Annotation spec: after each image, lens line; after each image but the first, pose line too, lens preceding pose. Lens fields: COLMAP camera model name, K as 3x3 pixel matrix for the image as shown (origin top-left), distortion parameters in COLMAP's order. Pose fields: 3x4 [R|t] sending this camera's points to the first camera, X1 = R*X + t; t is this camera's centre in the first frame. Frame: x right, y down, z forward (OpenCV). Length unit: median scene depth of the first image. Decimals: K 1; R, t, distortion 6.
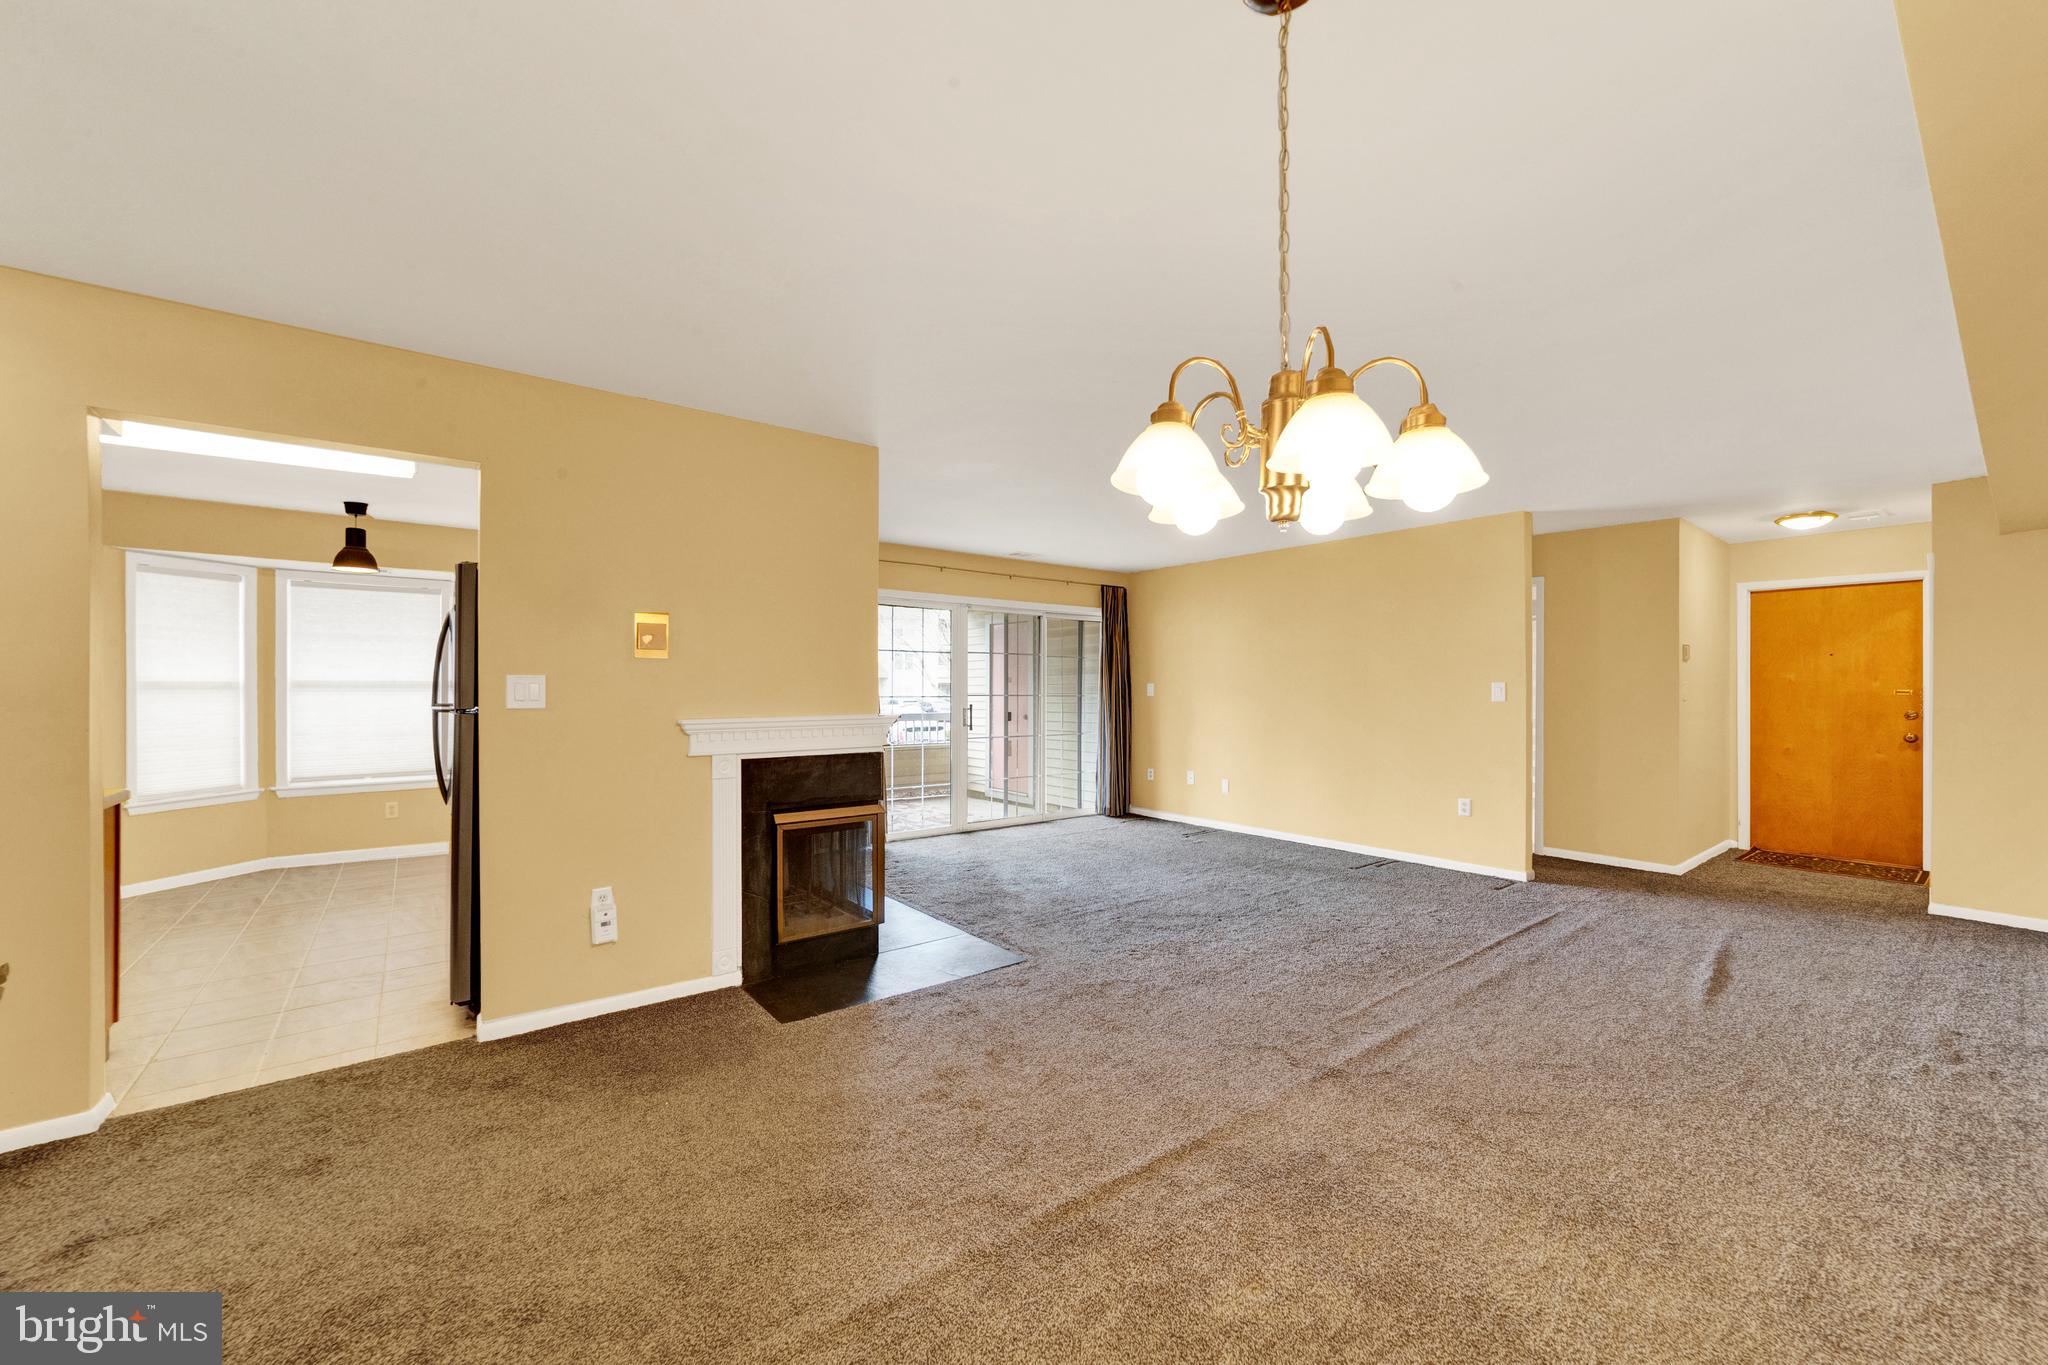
lens RADIAL K [[792.9, 0, 1033.7], [0, 792.9, 686.0], [0, 0, 1]] dist [-0.013857, 0.000434]
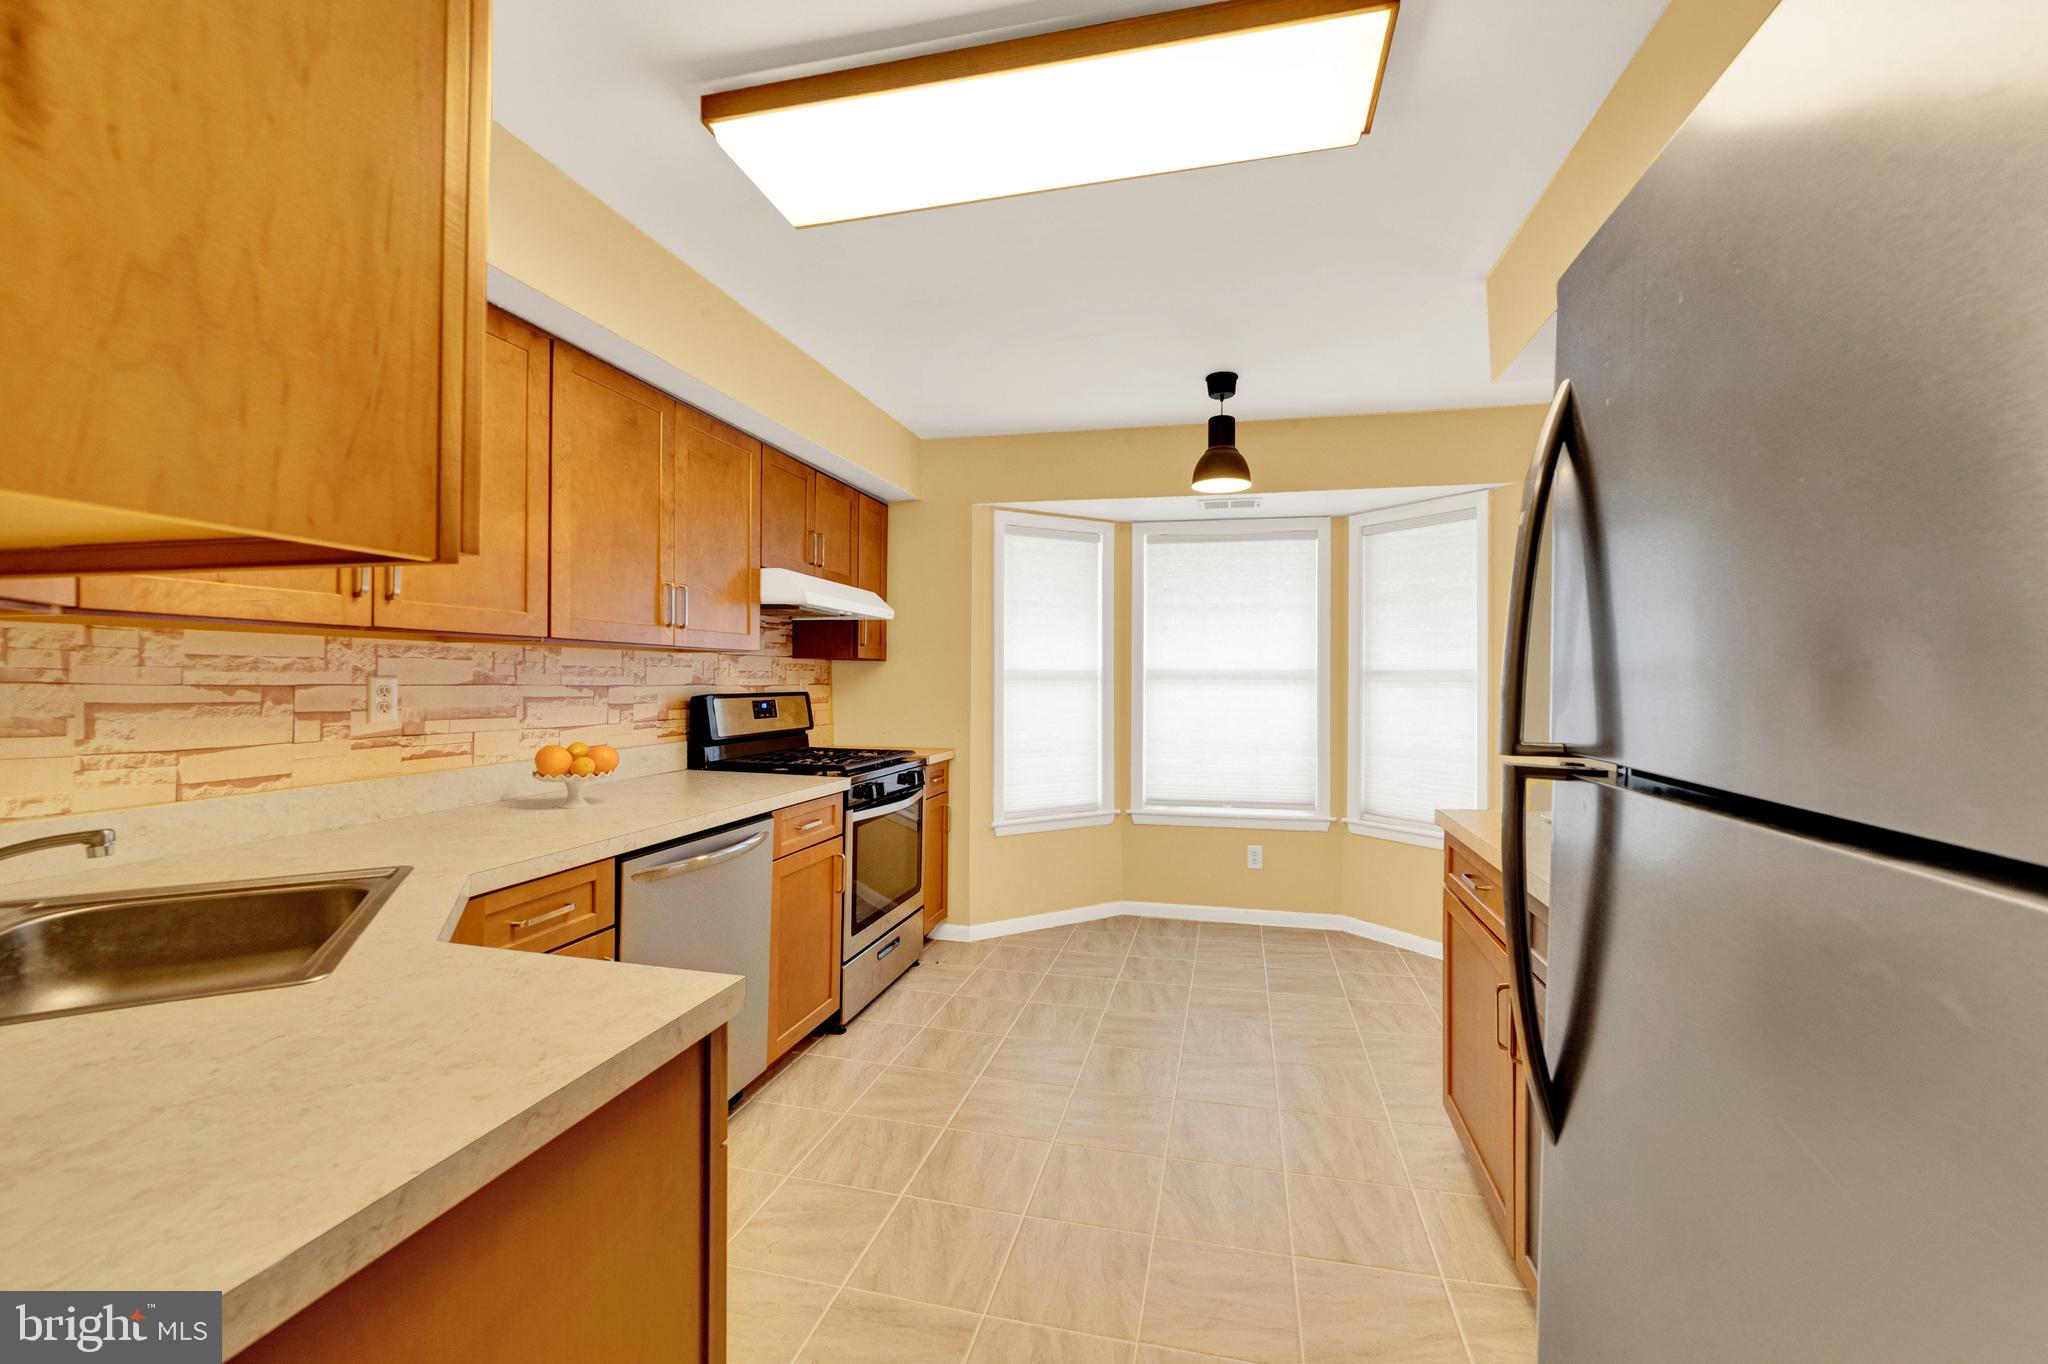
lens RADIAL K [[792.9, 0, 1043.0], [0, 792.9, 672.1], [0, 0, 1]] dist [-0.013857, 0.000434]
pose [[0.615480, -0.000154, -0.788152, -0.413924], [-0.006521, 0.999965, -0.005288, 0.000809], [0.788125, 0.008395, 0.615458, 0.457013]]
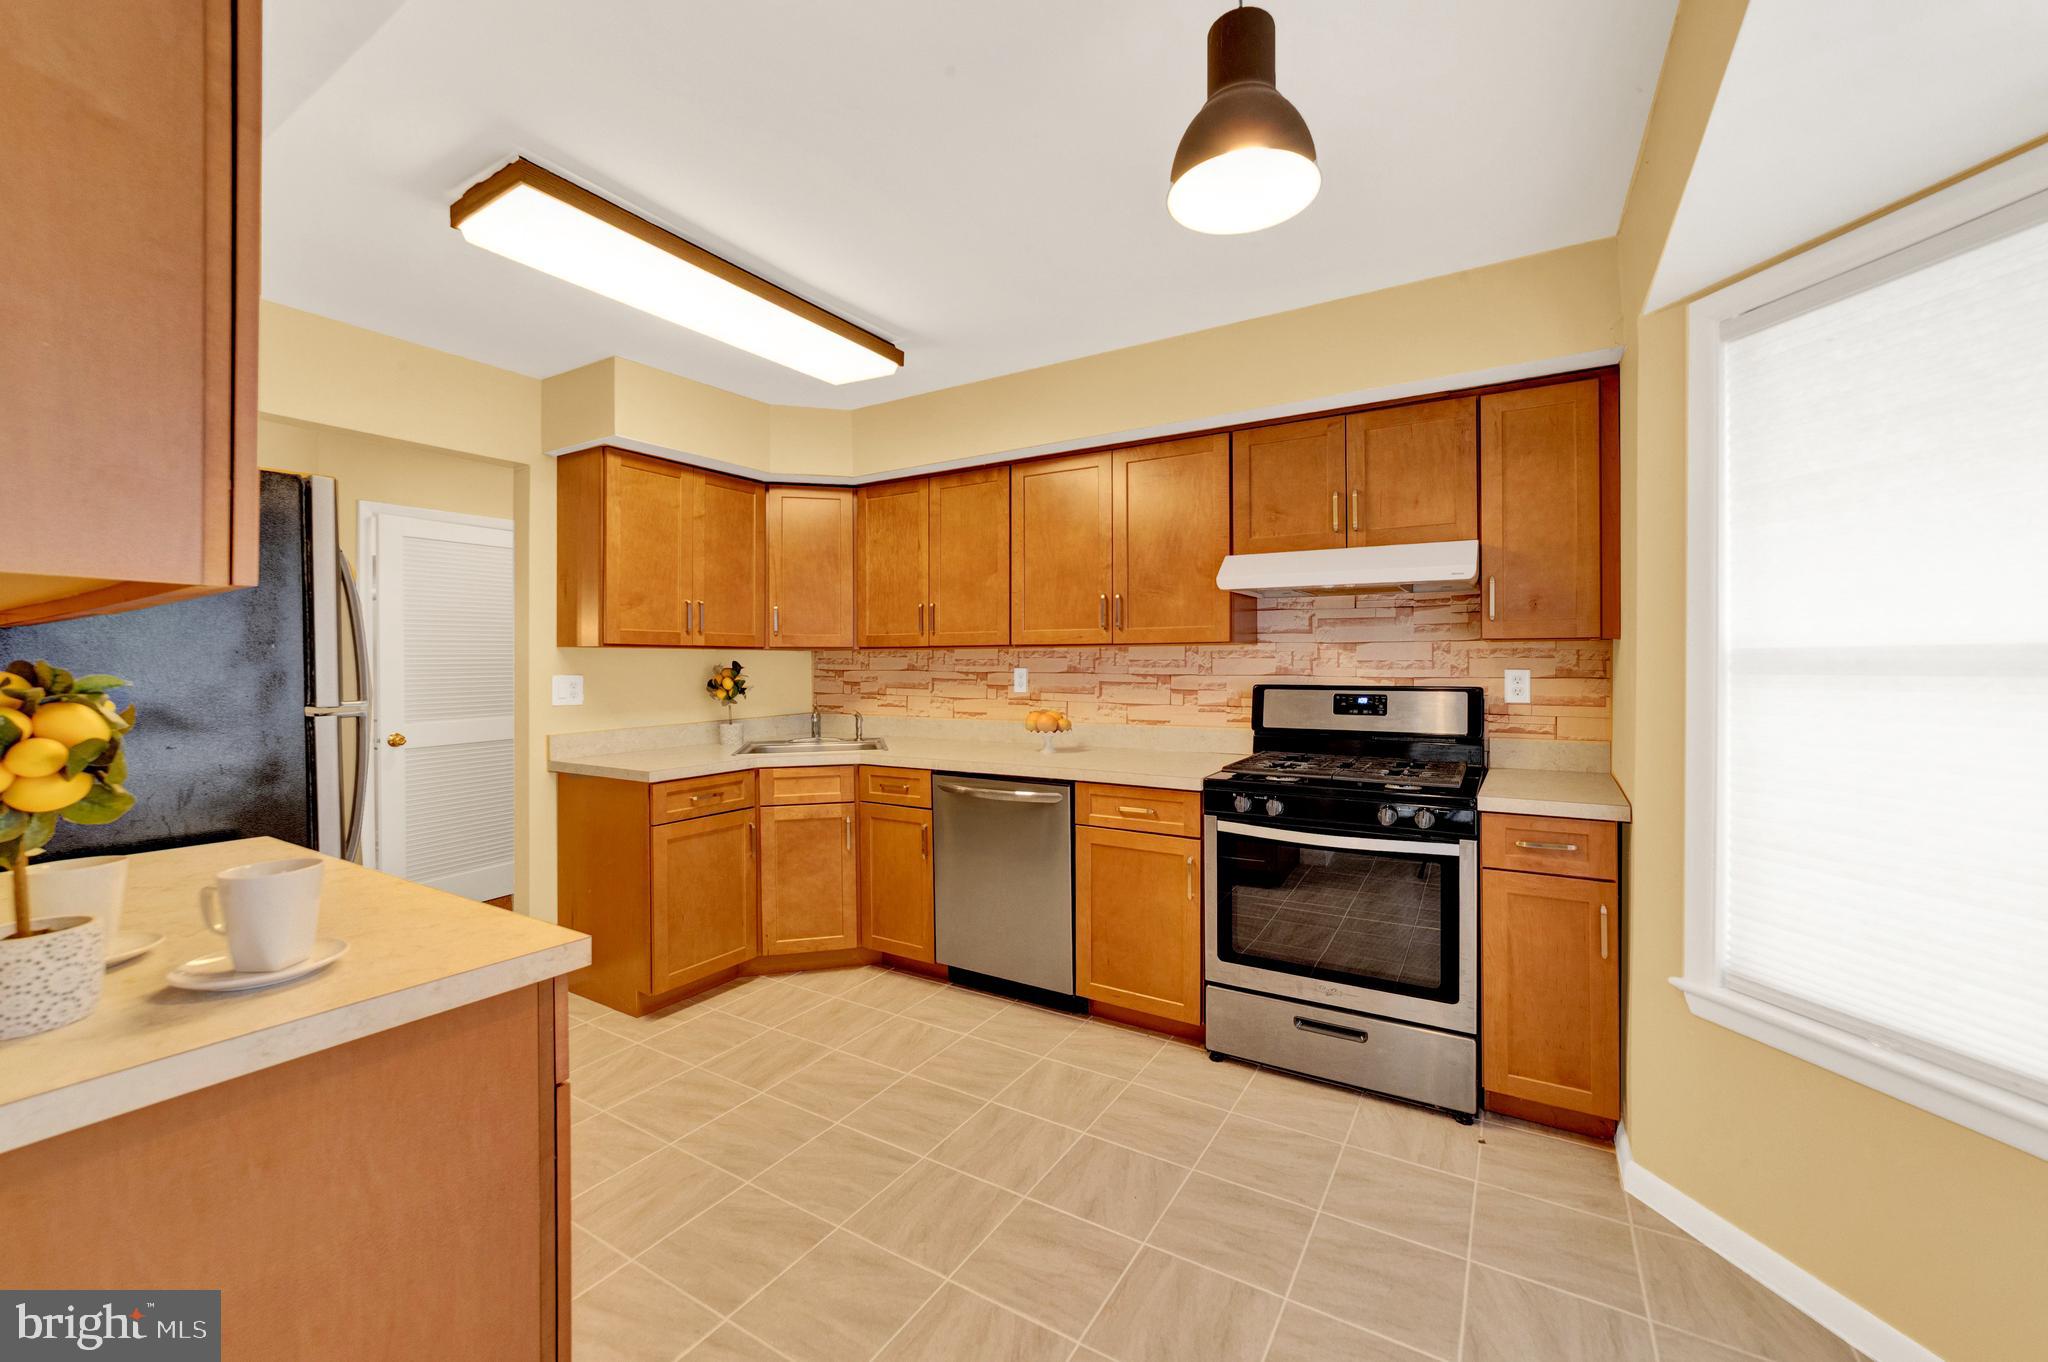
lens RADIAL K [[792.9, 0, 1039.2], [0, 792.9, 675.7], [0, 0, 1]] dist [-0.013857, 0.000434]
pose [[-0.930452, 0.003825, -0.366394, -0.634950], [0.000658, 0.999961, 0.008769, 0.003586], [0.366414, 0.007918, -0.930418, 1.064493]]
